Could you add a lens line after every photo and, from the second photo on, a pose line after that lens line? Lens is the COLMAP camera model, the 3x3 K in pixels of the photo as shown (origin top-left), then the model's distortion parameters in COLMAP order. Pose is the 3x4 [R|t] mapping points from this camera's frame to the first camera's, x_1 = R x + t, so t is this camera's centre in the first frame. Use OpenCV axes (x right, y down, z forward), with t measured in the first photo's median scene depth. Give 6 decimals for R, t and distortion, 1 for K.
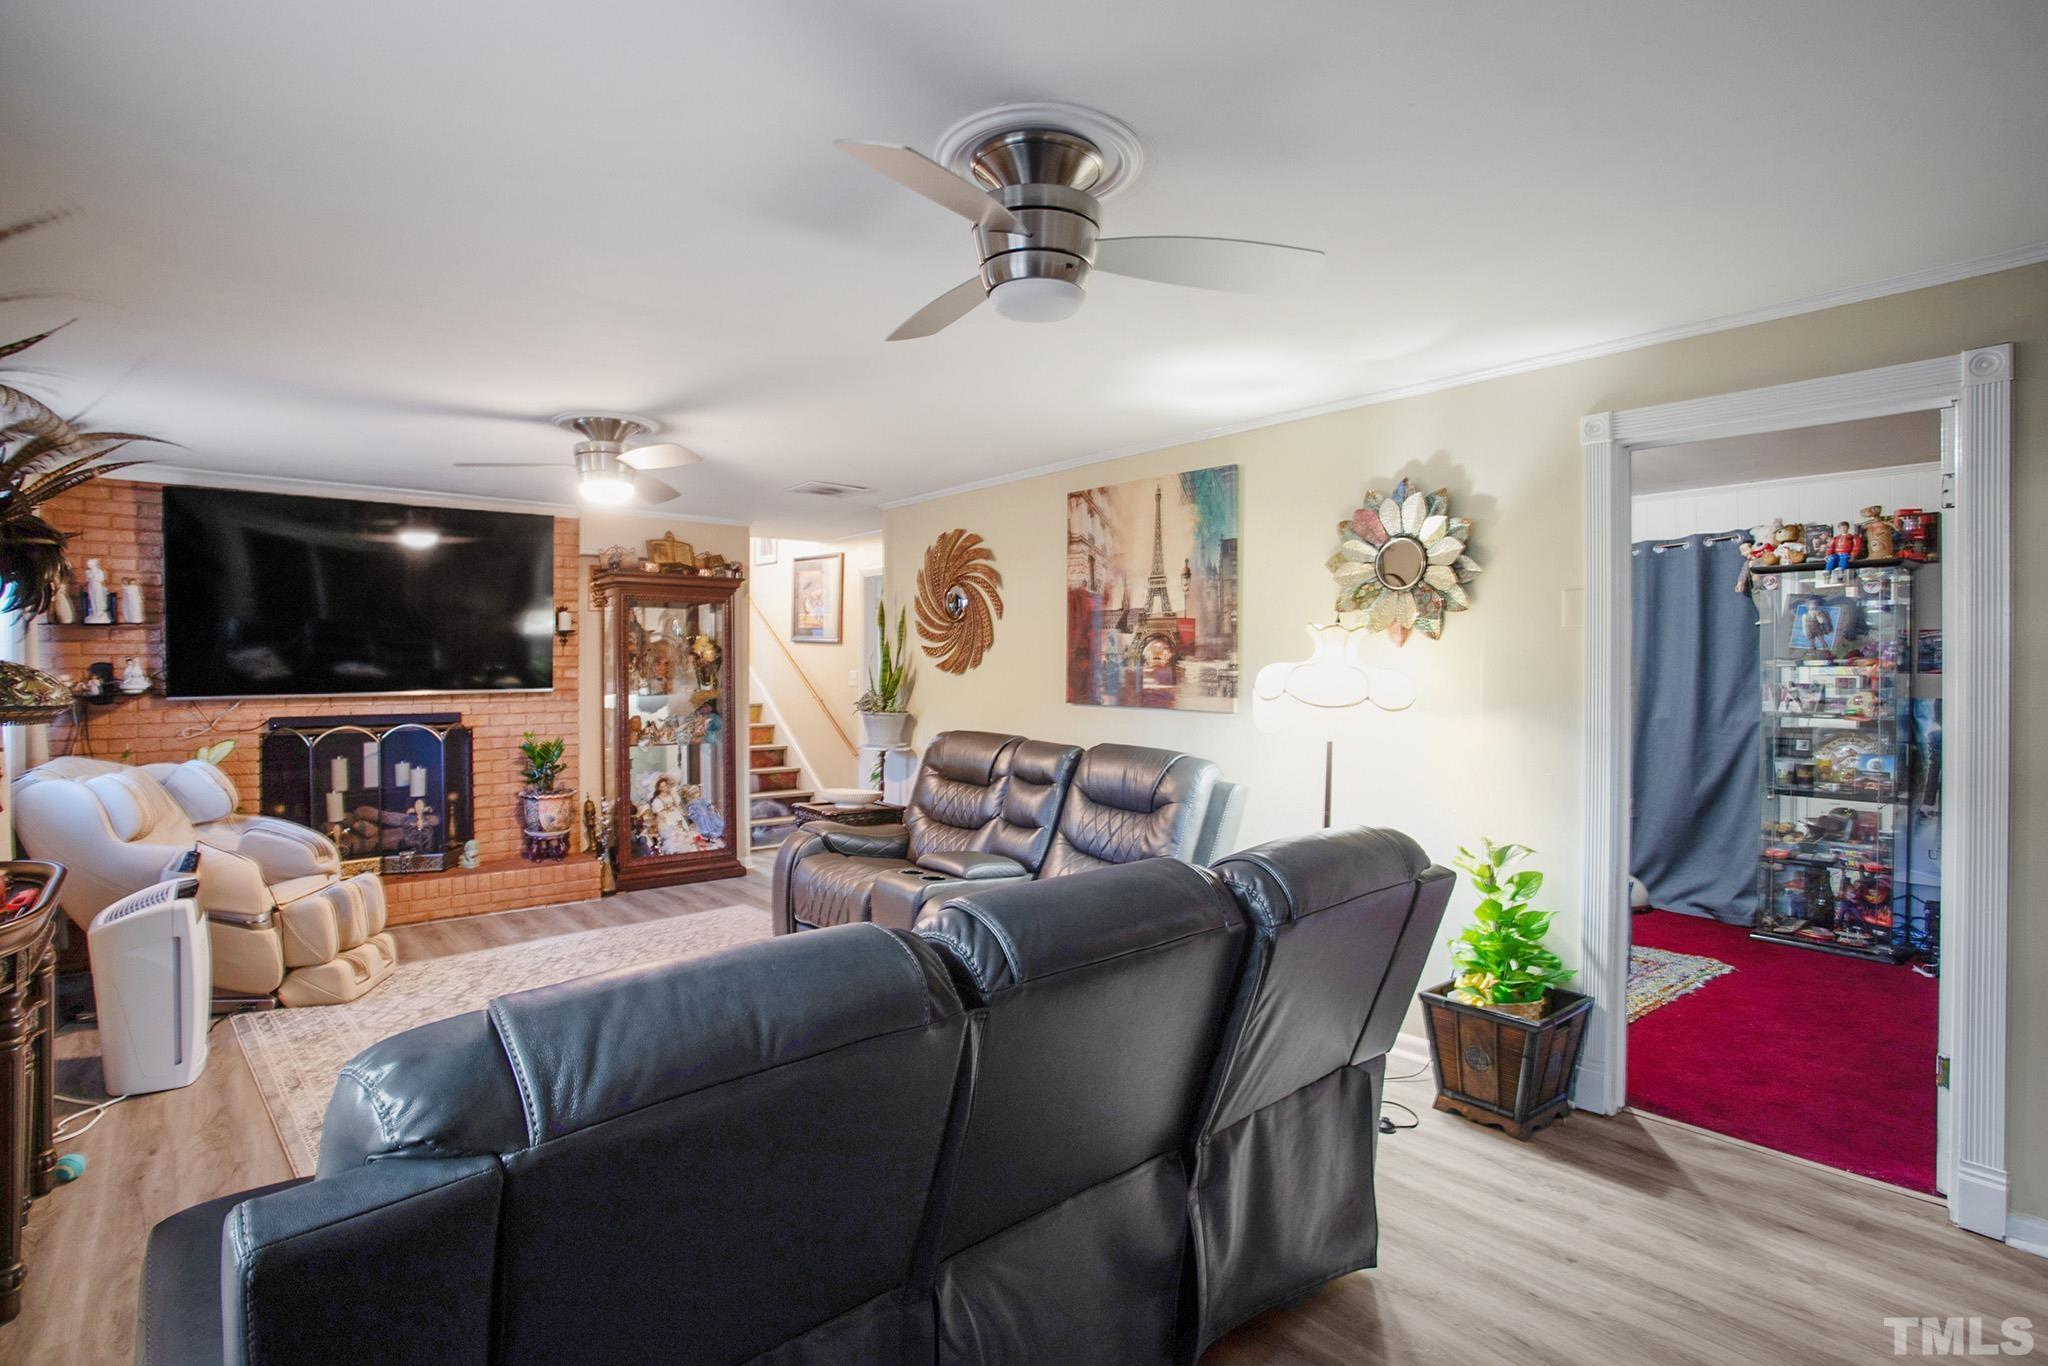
lens RADIAL K [[1002.3, 0, 1022.5], [0, 1002.3, 677.2], [0, 0, 1]] dist [-0.057124, 0.022150]
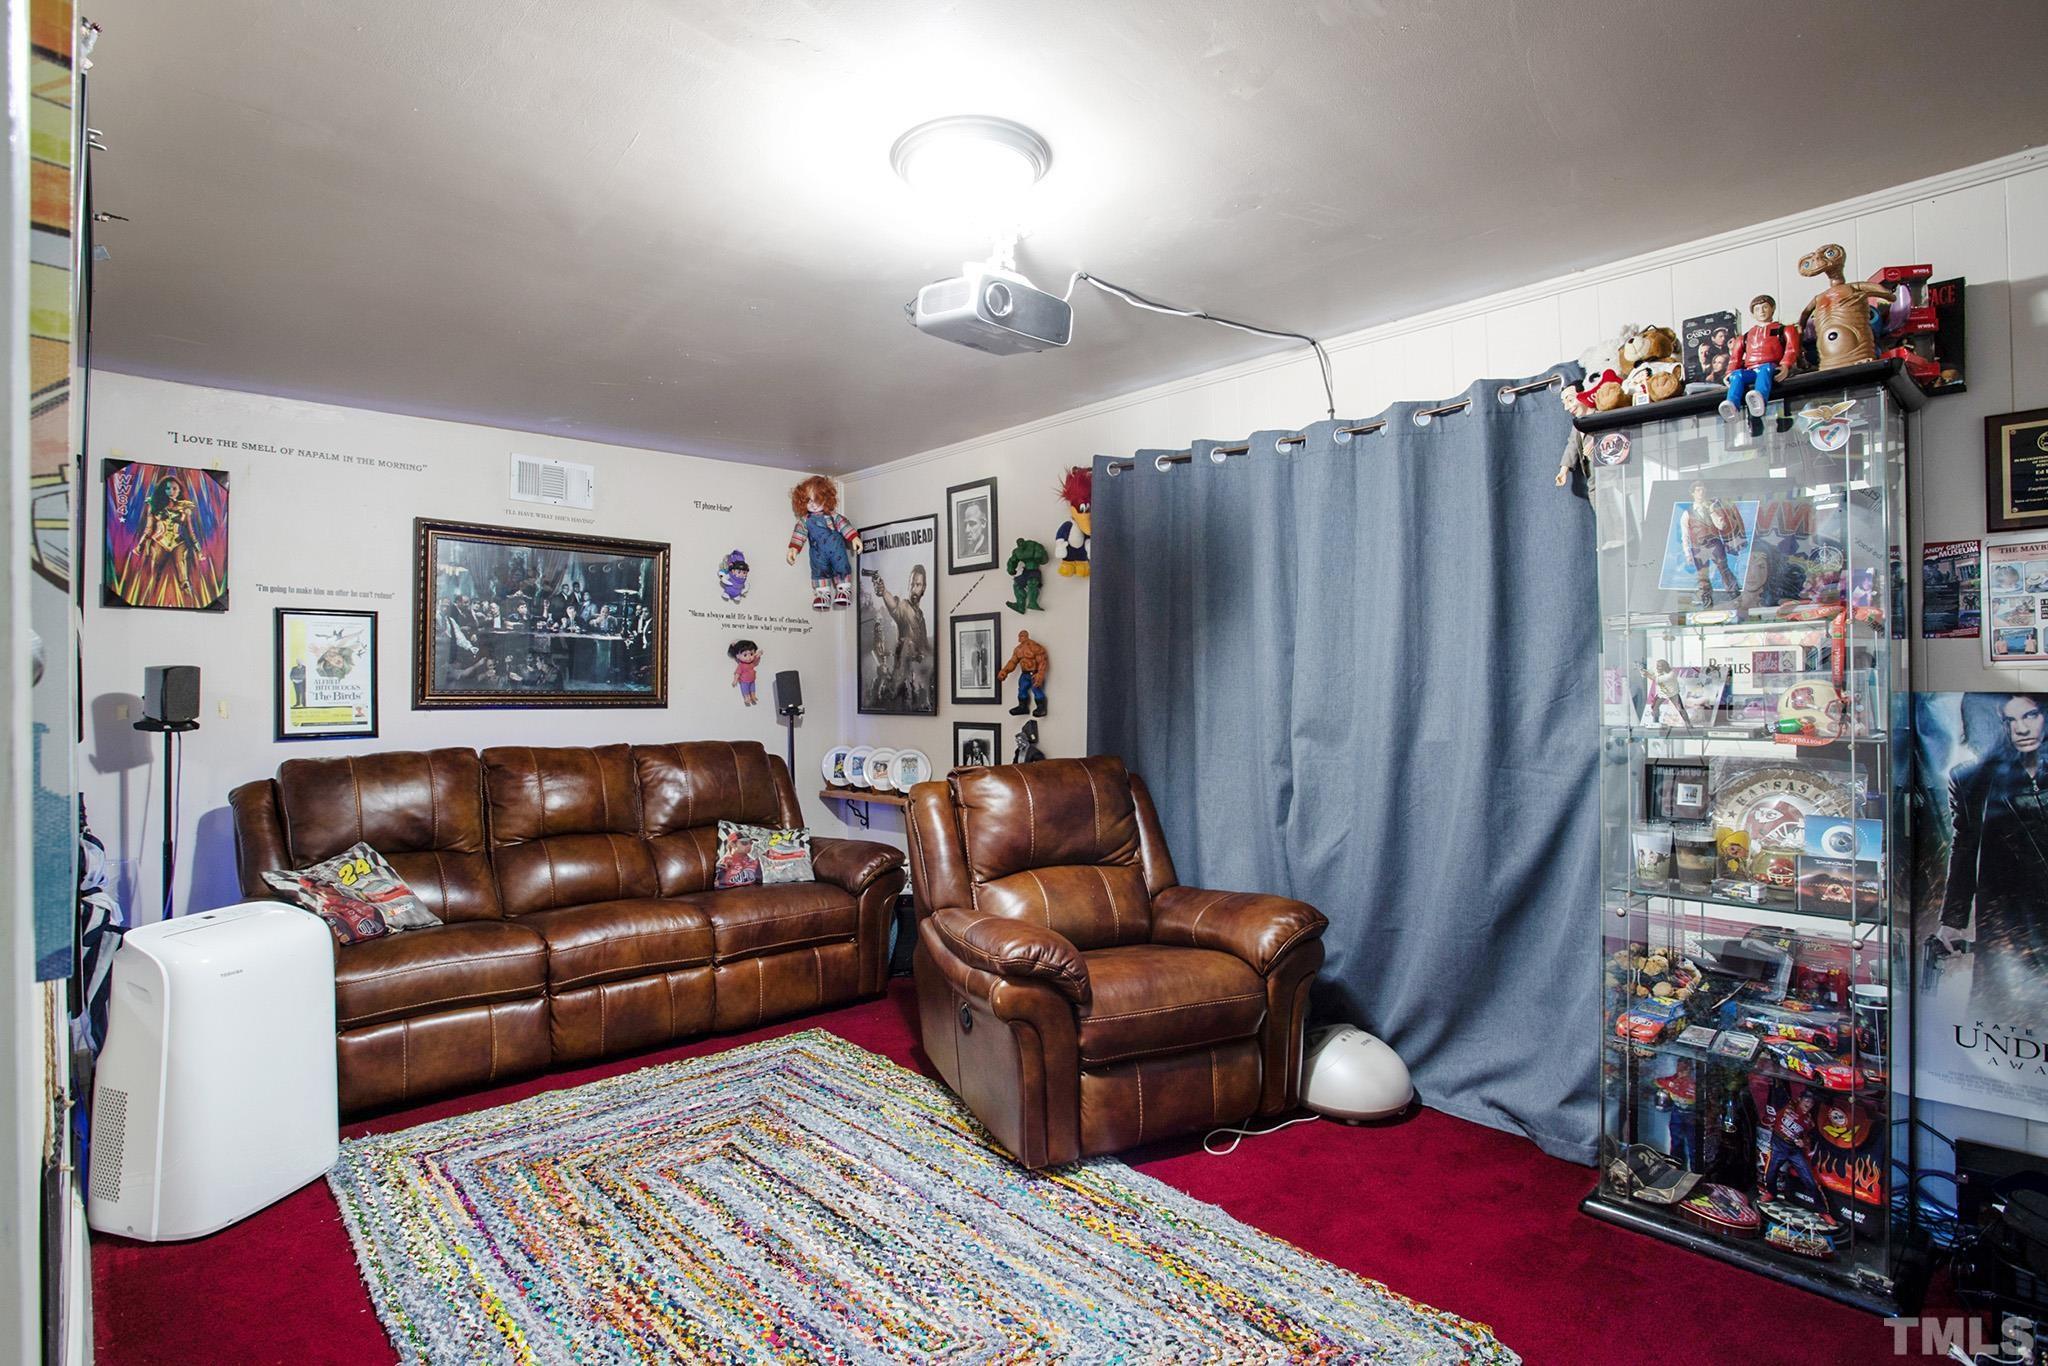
lens RADIAL K [[1002.3, 0, 1023.3], [0, 1002.3, 687.8], [0, 0, 1]] dist [-0.057124, 0.022150]
pose [[0.998130, -0.010734, 0.060174, 0.460626], [0.011393, 0.999879, -0.010615, 0.018863], [-0.060053, 0.011281, 0.998131, 0.556386]]
